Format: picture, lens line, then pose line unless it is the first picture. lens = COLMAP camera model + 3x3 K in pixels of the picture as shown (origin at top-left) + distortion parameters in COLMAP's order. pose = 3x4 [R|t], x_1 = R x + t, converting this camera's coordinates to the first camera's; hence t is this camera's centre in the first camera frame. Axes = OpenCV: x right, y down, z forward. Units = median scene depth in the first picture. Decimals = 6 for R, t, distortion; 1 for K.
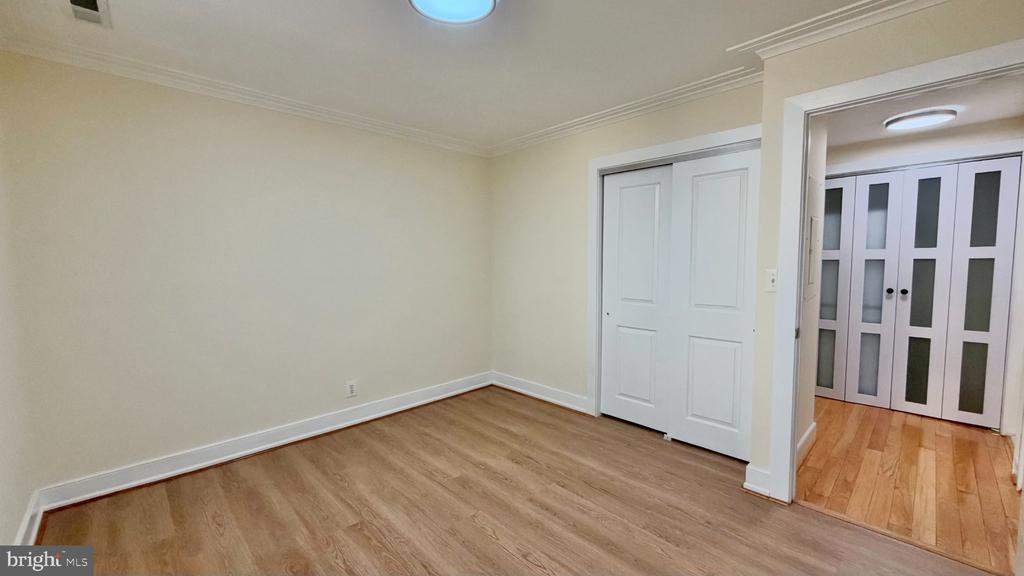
lens RADIAL K [[408.2, 0, 507.3], [0, 408.2, 290.3], [0, 0, 1]] dist [-0.001525, 0.000594]
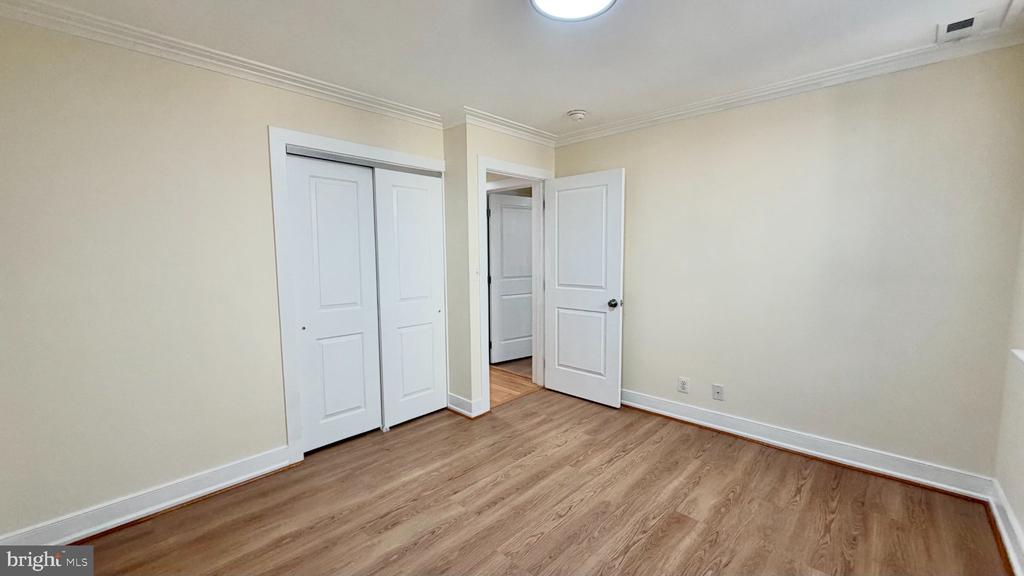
lens RADIAL K [[408.2, 0, 510.2], [0, 408.2, 290.4], [0, 0, 1]] dist [-0.001525, 0.000594]
pose [[-0.048146, -0.084221, 0.995283, -0.696606], [0.083454, 0.992616, 0.088033, -0.065728], [-0.995348, 0.087299, -0.040762, 0.752889]]
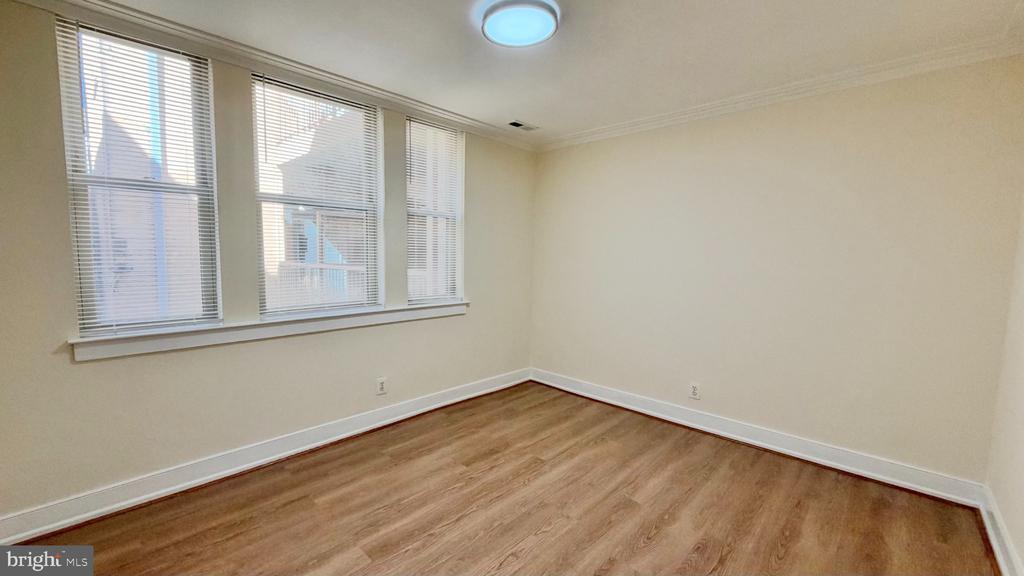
lens RADIAL K [[408.2, 0, 507.0], [0, 408.2, 289.1], [0, 0, 1]] dist [-0.001525, 0.000594]
pose [[0.044701, 0.089843, -0.994952, 0.646124], [-0.088821, 0.992361, 0.085619, -0.048594], [0.995044, 0.084545, 0.052339, 0.581280]]
